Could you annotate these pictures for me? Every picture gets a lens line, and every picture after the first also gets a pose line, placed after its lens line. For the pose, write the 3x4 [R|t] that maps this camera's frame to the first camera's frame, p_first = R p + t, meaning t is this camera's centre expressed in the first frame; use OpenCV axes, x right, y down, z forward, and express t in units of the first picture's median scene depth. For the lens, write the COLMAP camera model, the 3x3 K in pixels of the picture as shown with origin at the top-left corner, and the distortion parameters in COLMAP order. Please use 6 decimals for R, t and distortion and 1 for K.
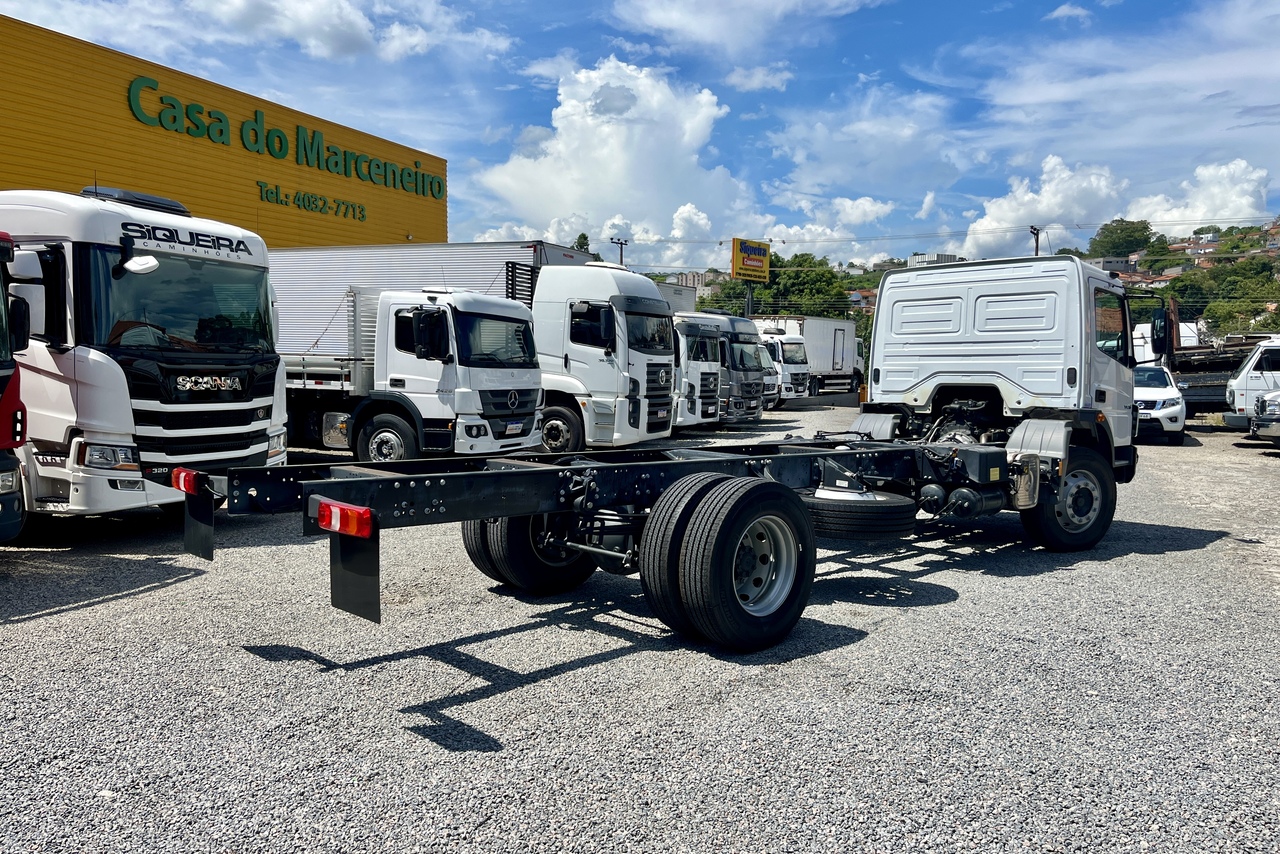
lens RADIAL K [[967.9, 0, 635.0], [0, 967.9, 422.7], [0, 0, 1]] dist [0.073879, -0.109114]
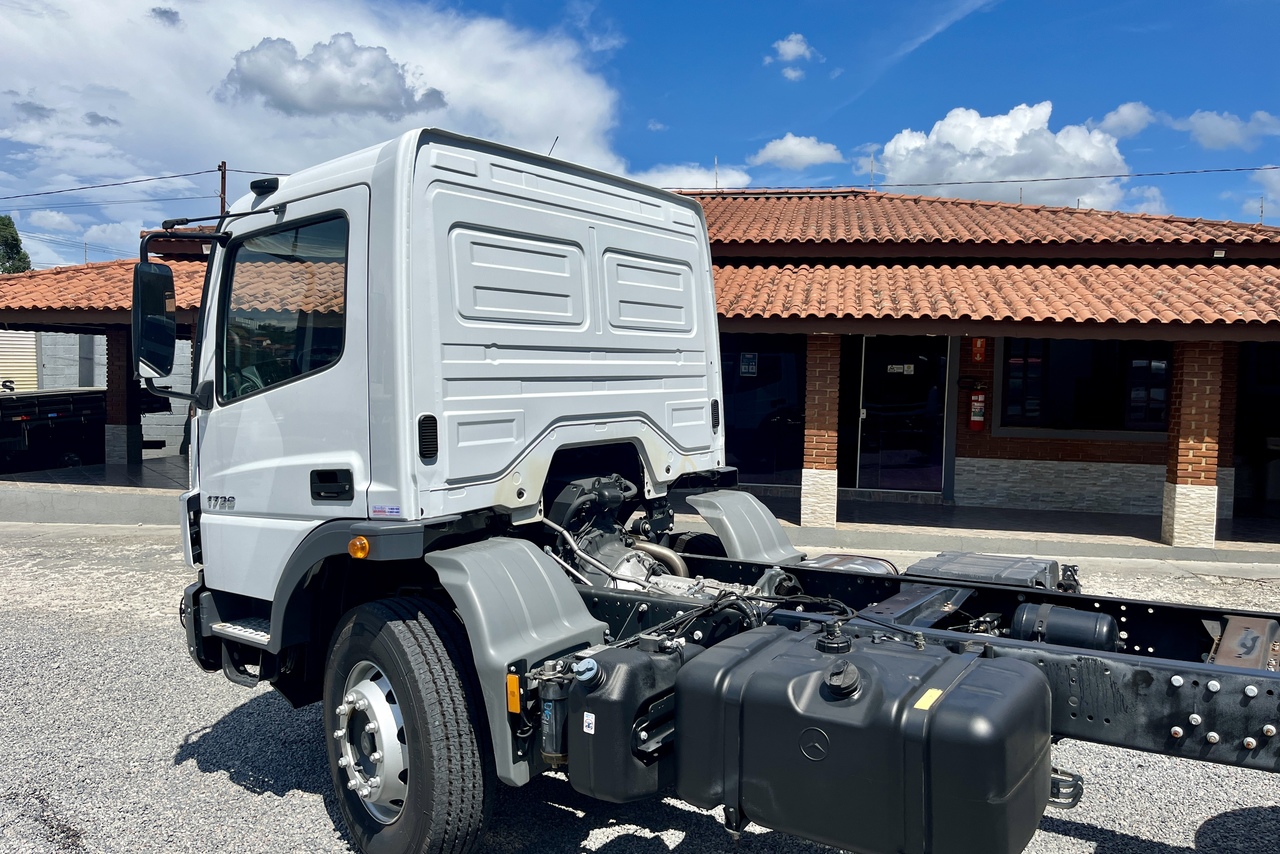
lens RADIAL K [[967.9, 0, 635.0], [0, 967.9, 422.7], [0, 0, 1]] dist [0.073879, -0.109114]
pose [[-0.209034, -0.055942, 0.976307, -0.101249], [0.055347, 0.996085, 0.068925, -0.080703], [-0.976341, 0.068443, -0.205119, 1.109186]]
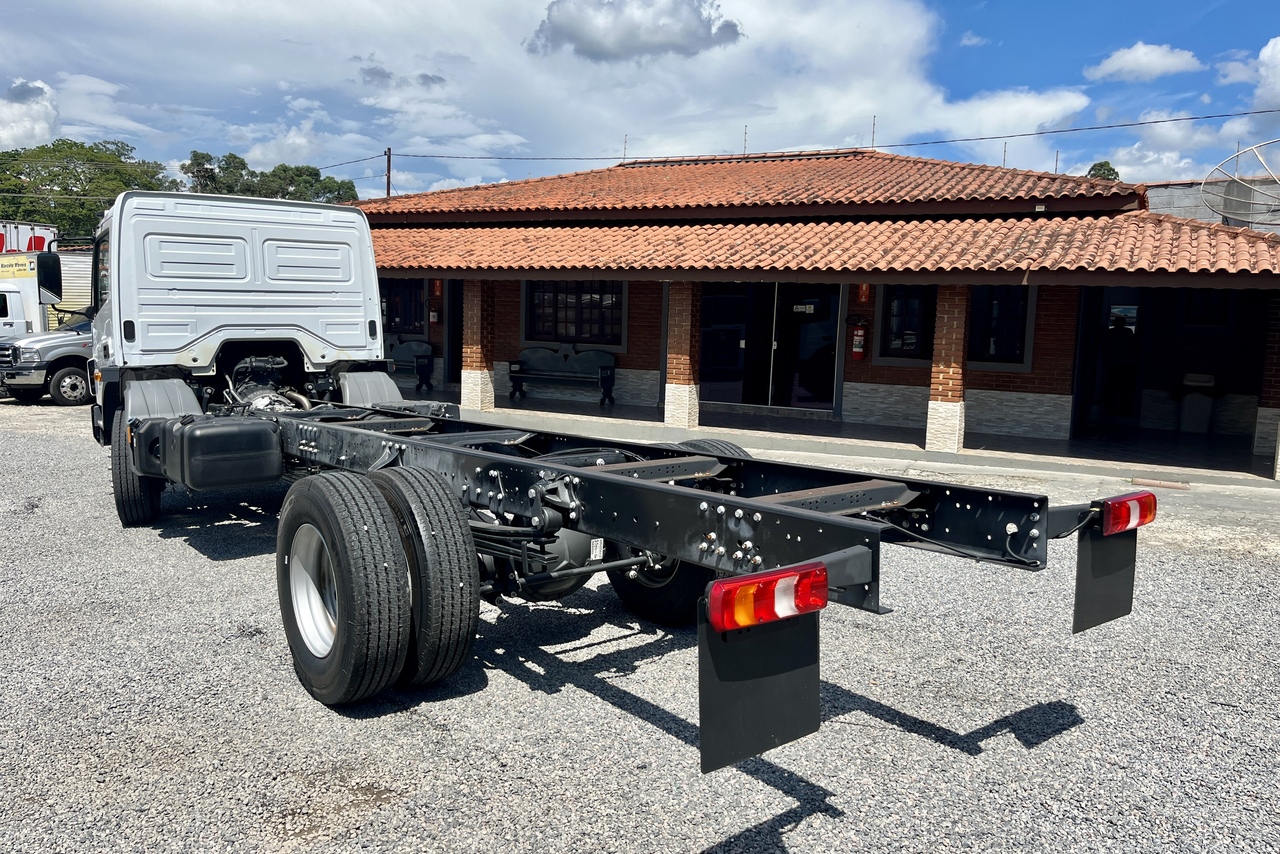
lens RADIAL K [[967.9, 0, 635.0], [0, 967.9, 422.7], [0, 0, 1]] dist [0.073879, -0.109114]
pose [[0.087197, -0.113875, 0.989661, -0.528967], [0.052428, 0.992593, 0.109593, -0.044629], [-0.994811, 0.042329, 0.092521, 0.603542]]
